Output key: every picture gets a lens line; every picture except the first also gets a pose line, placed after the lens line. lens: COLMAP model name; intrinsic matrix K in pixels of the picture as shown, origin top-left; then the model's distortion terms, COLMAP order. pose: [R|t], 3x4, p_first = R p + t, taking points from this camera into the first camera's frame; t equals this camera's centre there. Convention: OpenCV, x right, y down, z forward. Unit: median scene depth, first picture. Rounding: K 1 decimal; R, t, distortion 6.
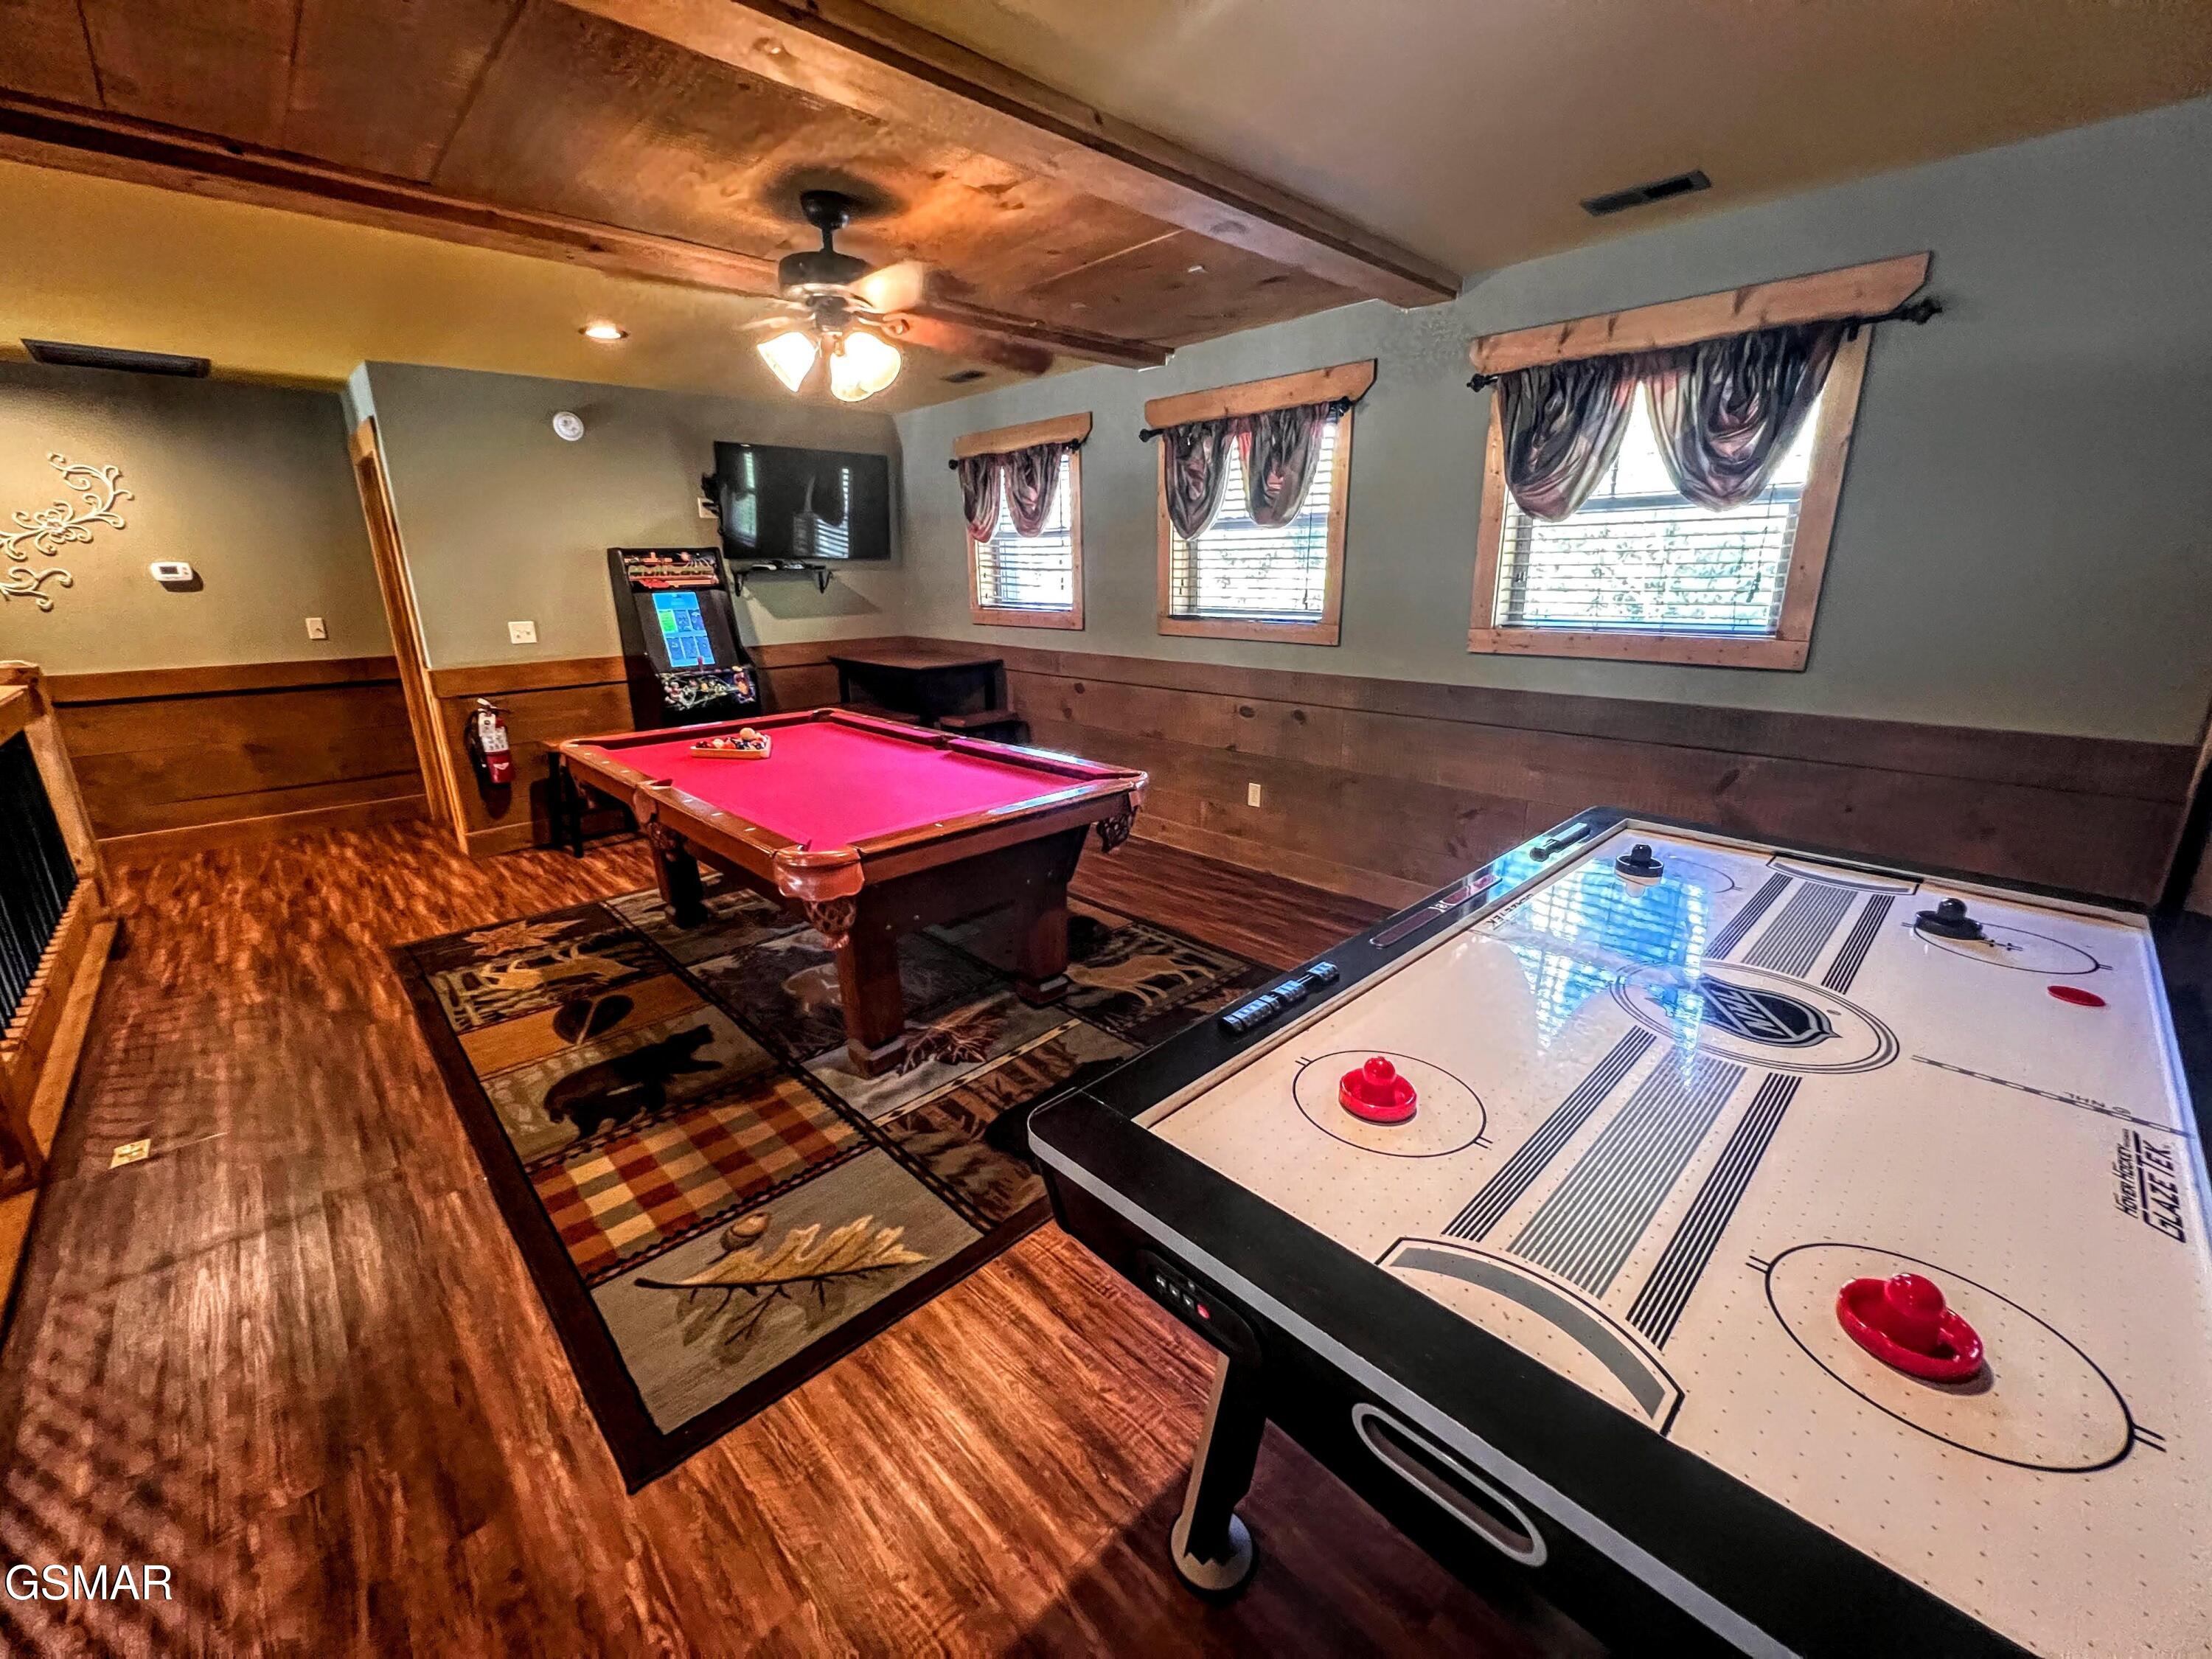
lens RADIAL K [[895.0, 0, 1102.4], [0, 895.0, 827.0], [0, 0, 1]] dist [0.007828, 0.000101]
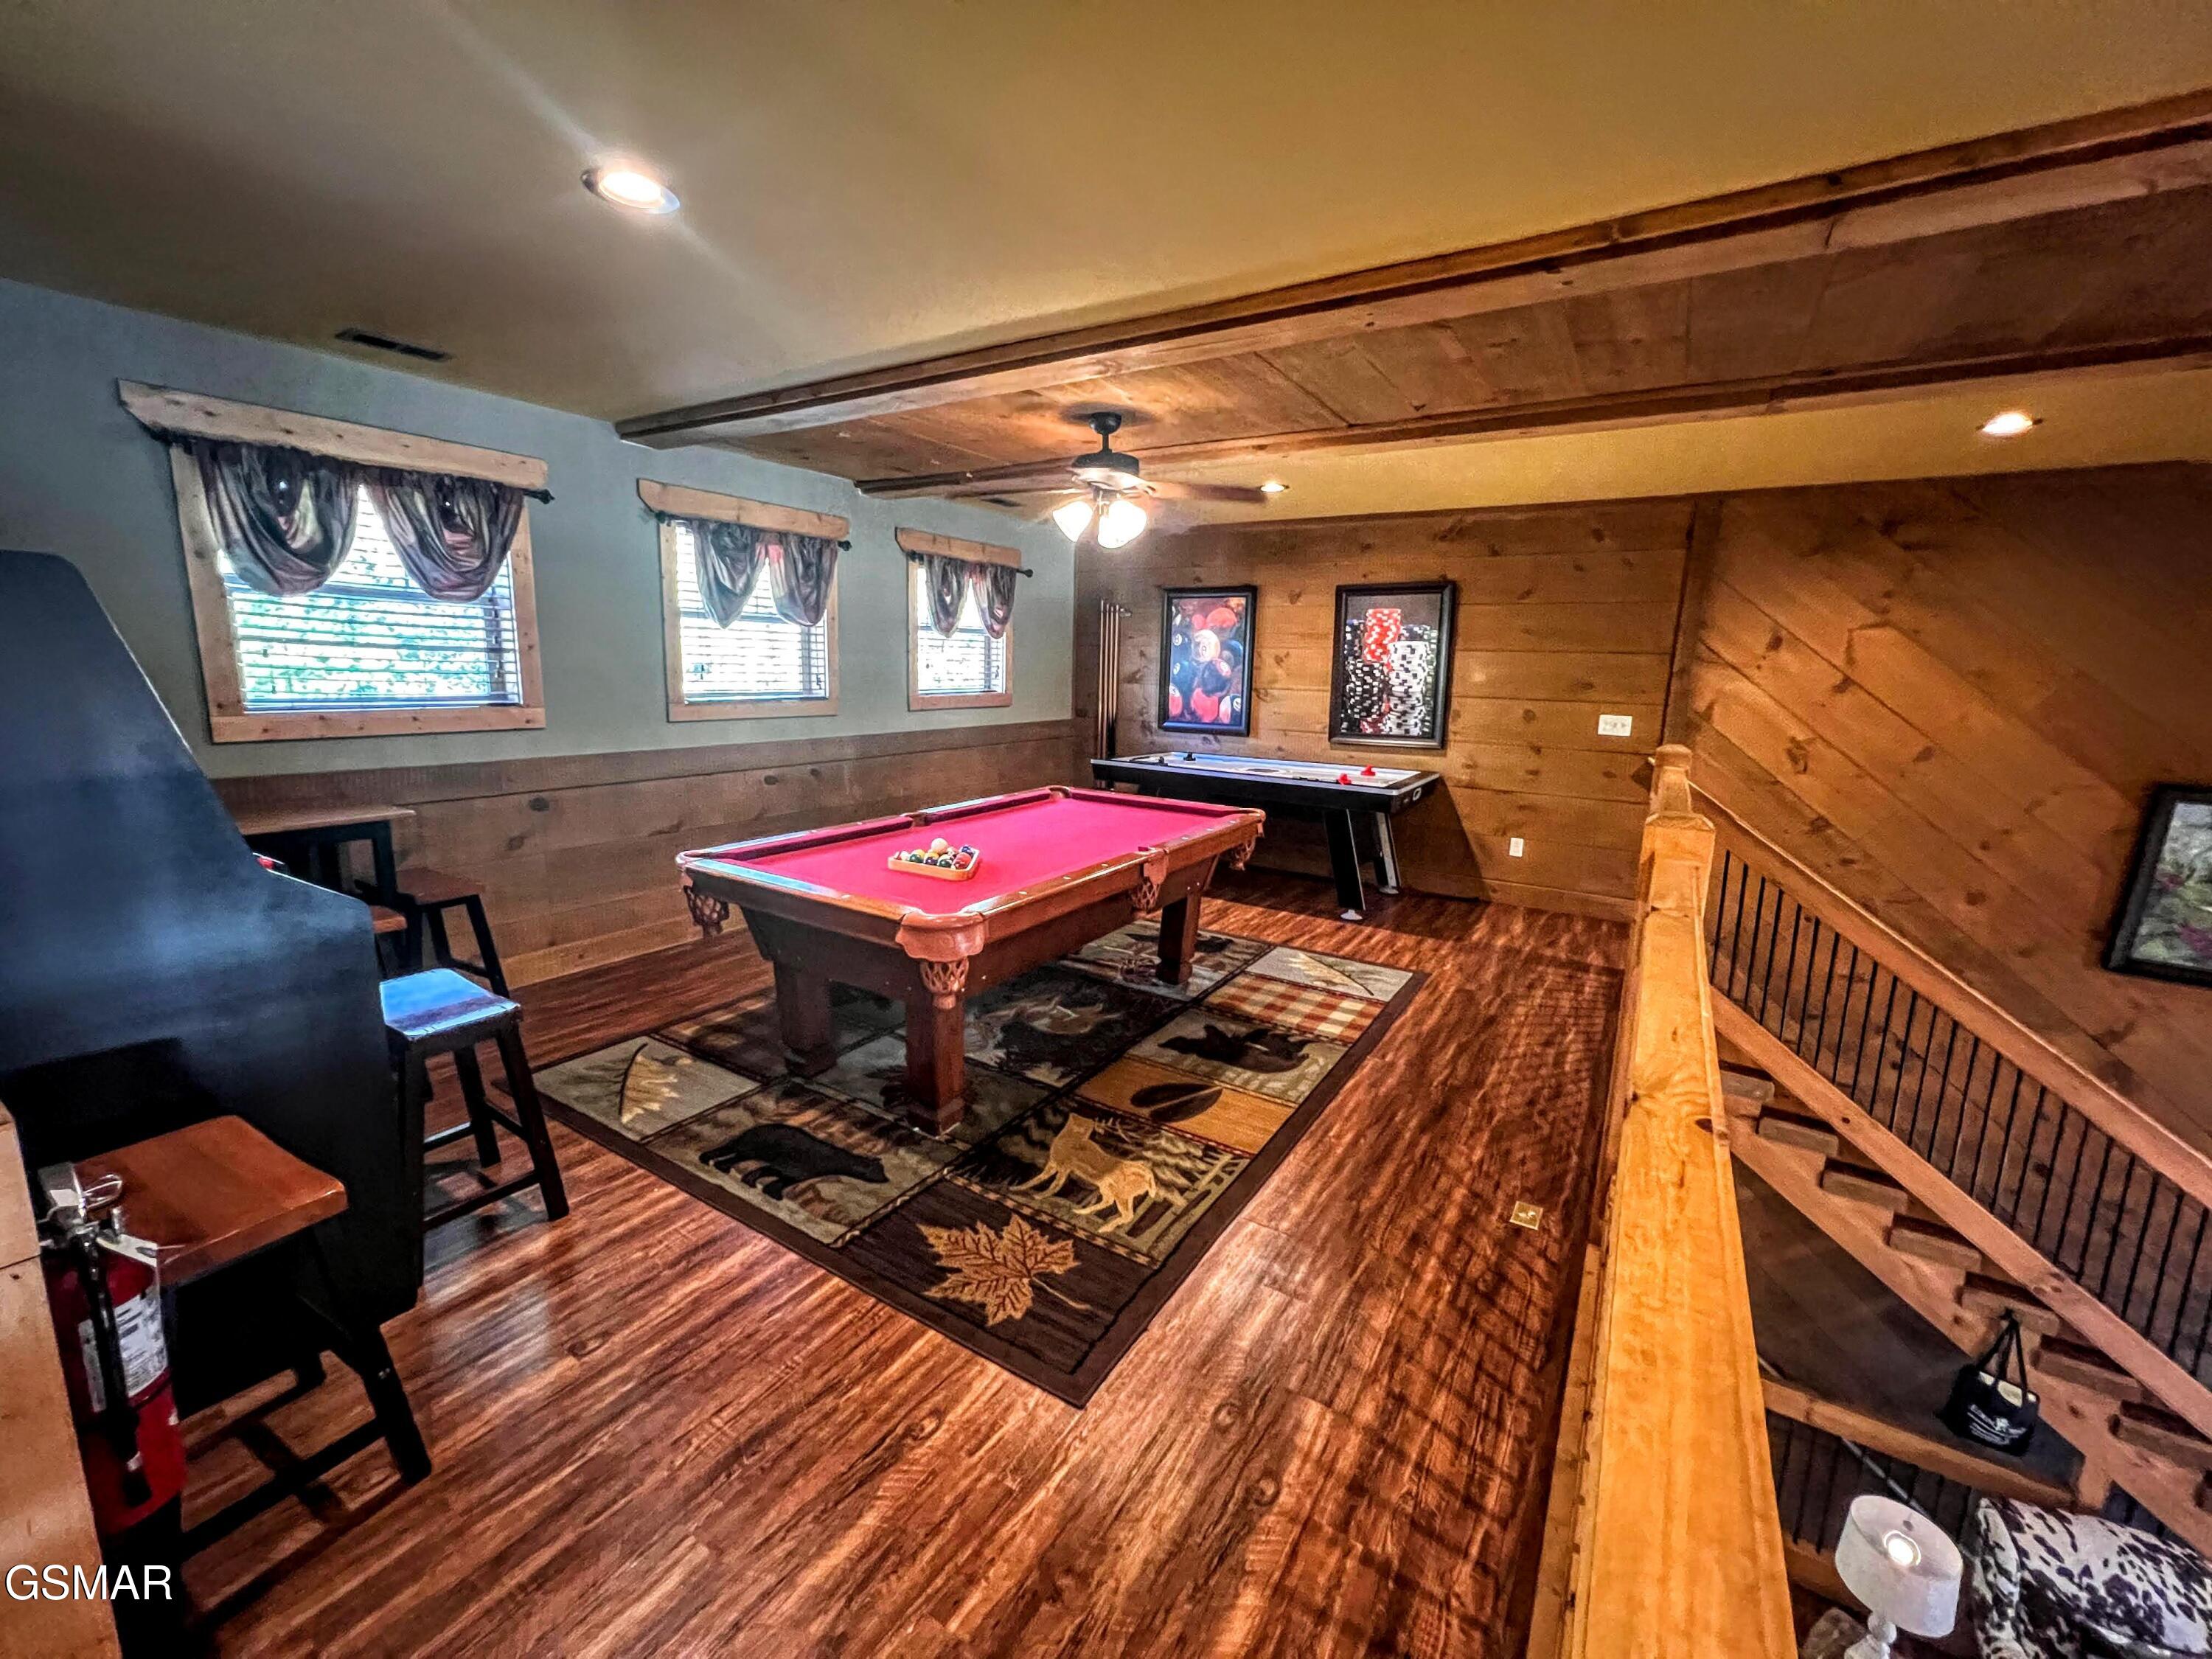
lens RADIAL K [[895.0, 0, 1099.6], [0, 895.0, 822.7], [0, 0, 1]] dist [0.007828, 0.000101]
pose [[-0.247518, -0.162861, 0.955097, -1.445297], [0.251600, 0.941150, 0.225686, -0.321511], [-0.935645, 0.296164, -0.191976, 1.181664]]
